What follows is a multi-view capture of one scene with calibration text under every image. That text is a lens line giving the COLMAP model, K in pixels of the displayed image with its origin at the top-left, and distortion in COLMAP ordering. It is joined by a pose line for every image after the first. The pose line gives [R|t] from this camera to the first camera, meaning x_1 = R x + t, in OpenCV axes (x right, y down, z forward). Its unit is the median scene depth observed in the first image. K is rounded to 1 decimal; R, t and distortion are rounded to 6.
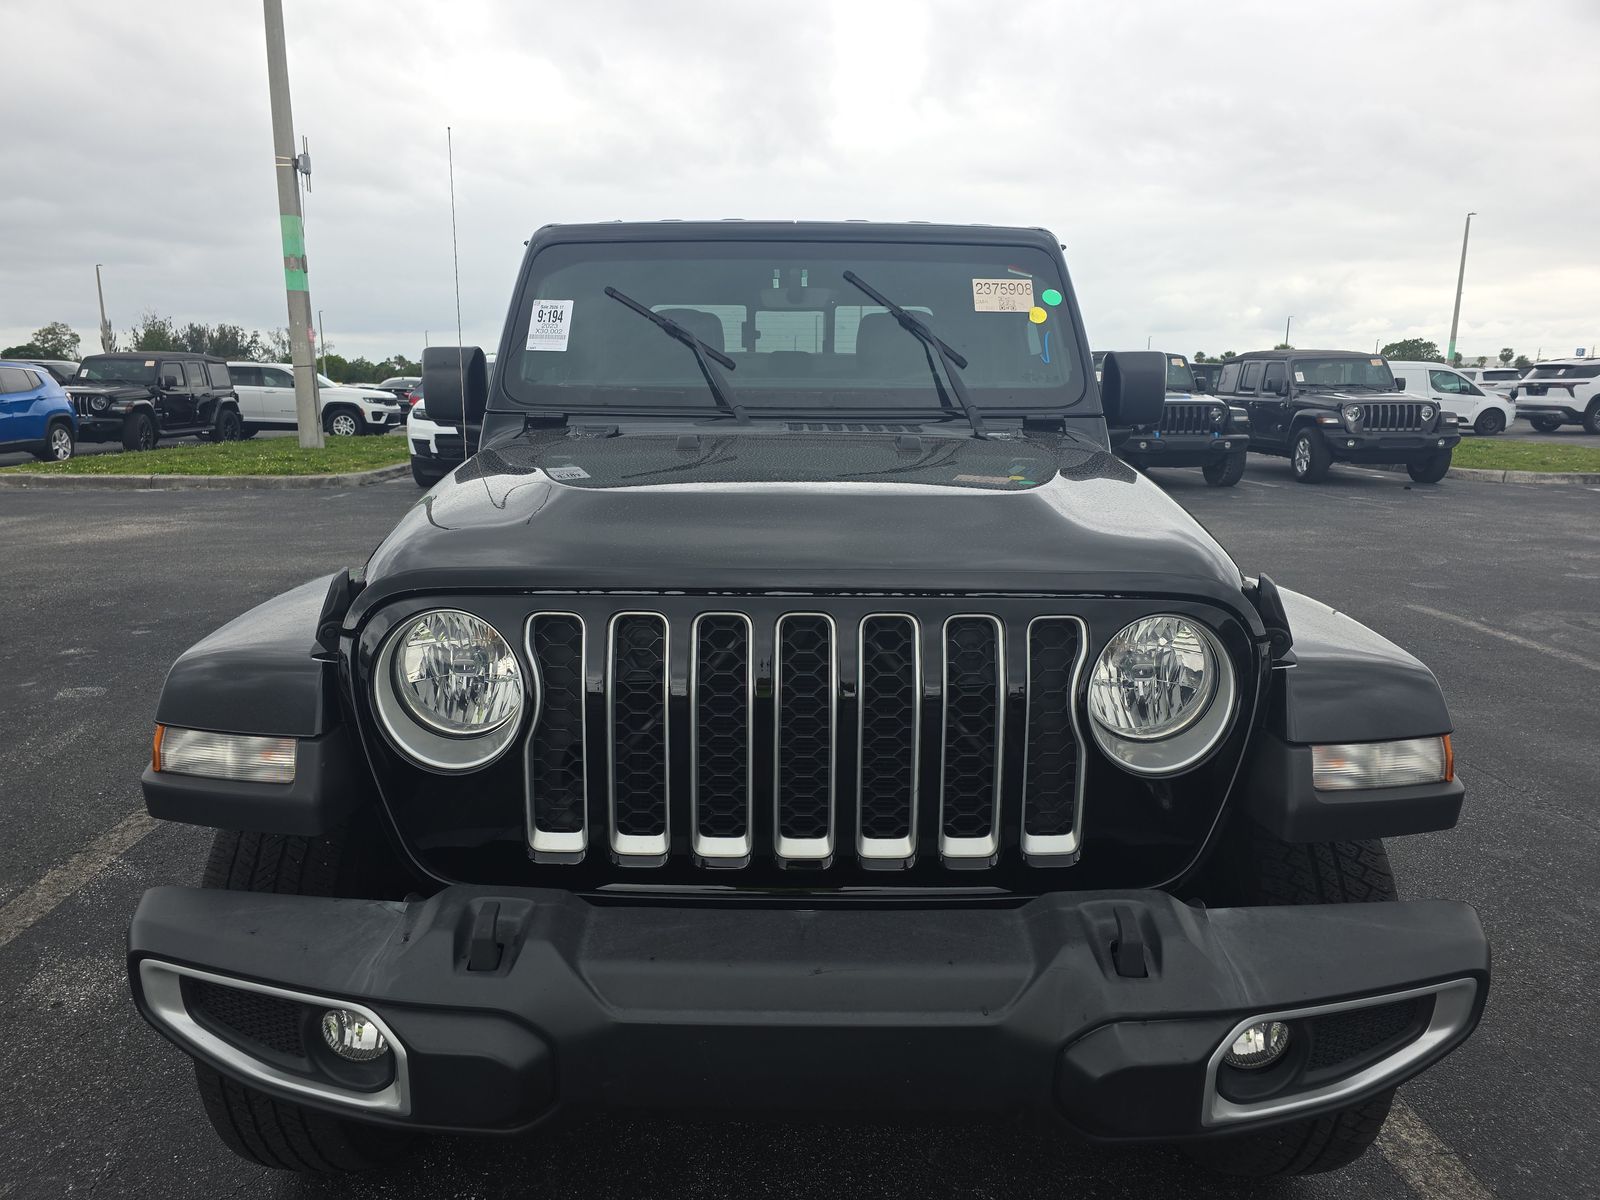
lens RADIAL K [[1089.4, 0, 782.2], [0, 1089.4, 597.6], [0, 0, 1]] dist [0.027777, -0.006212]
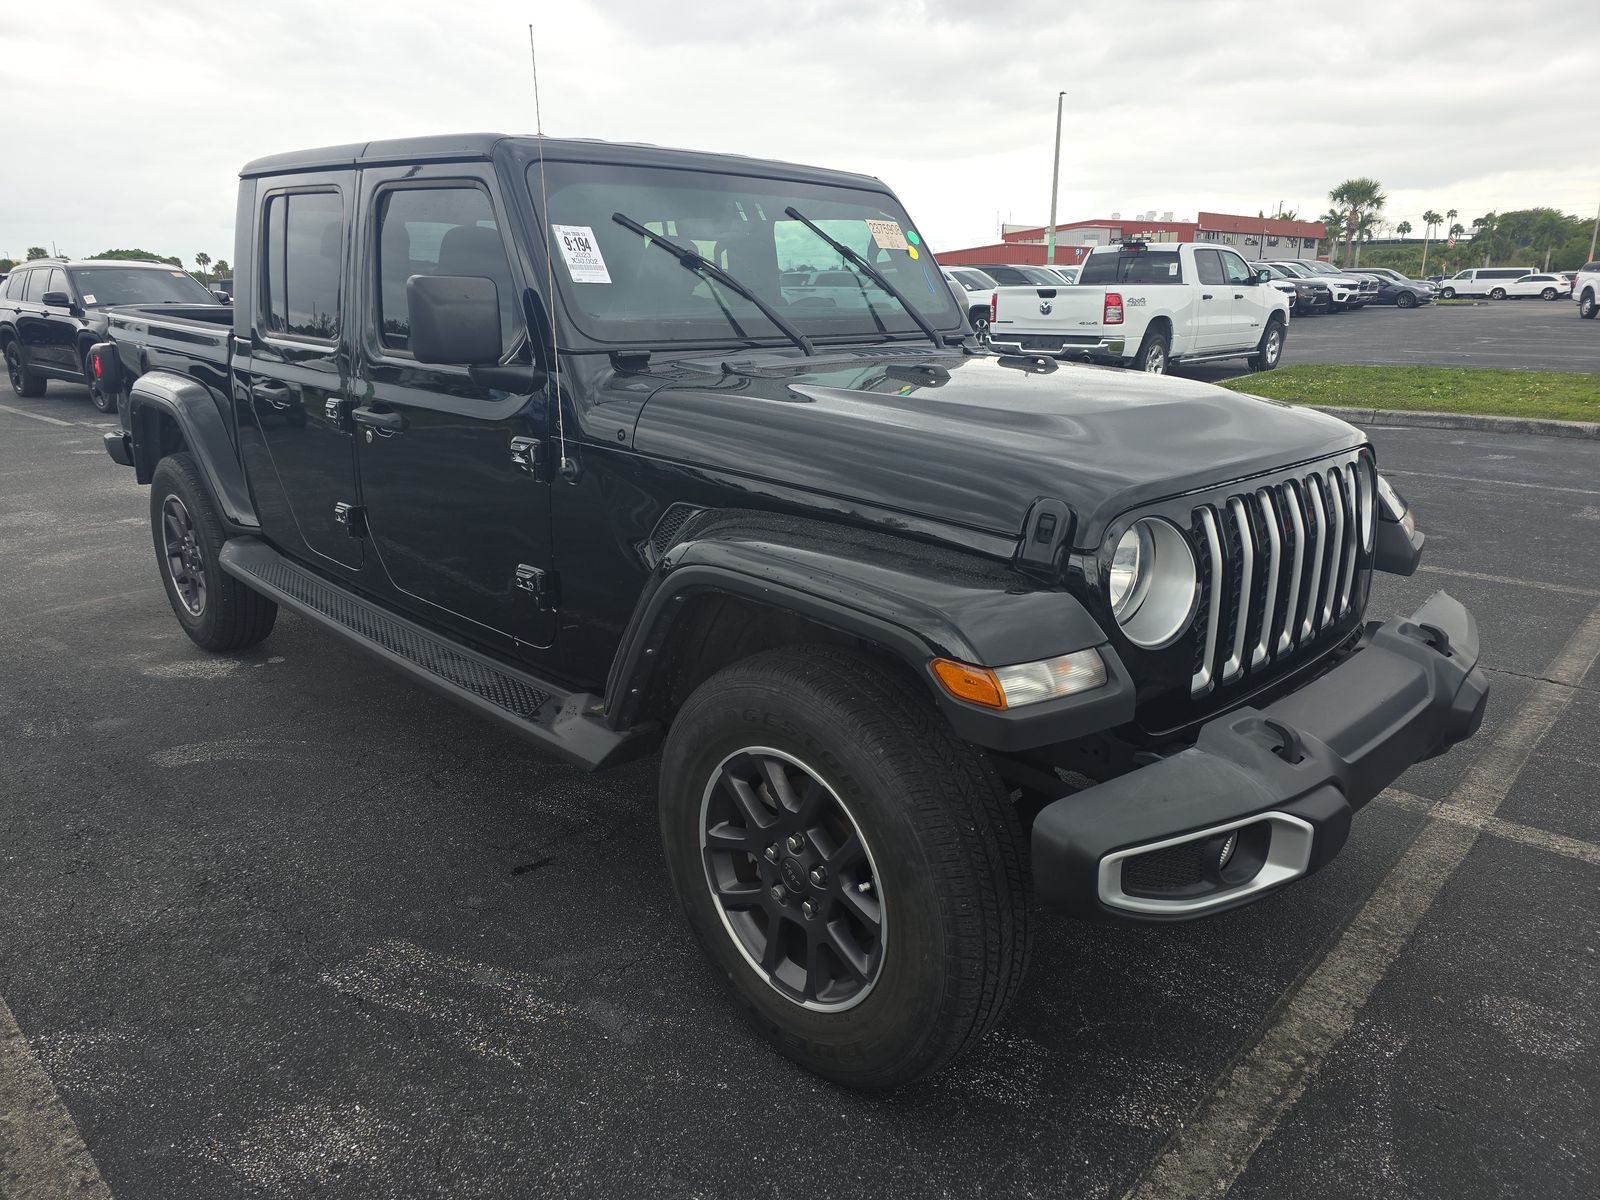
lens RADIAL K [[1089.4, 0, 782.2], [0, 1089.4, 597.6], [0, 0, 1]] dist [0.027777, -0.006212]
pose [[0.732463, -0.189303, 0.653958, -0.748510], [0.146682, 0.981885, 0.119938, -0.050914], [-0.664817, 0.008074, 0.746963, 0.202043]]
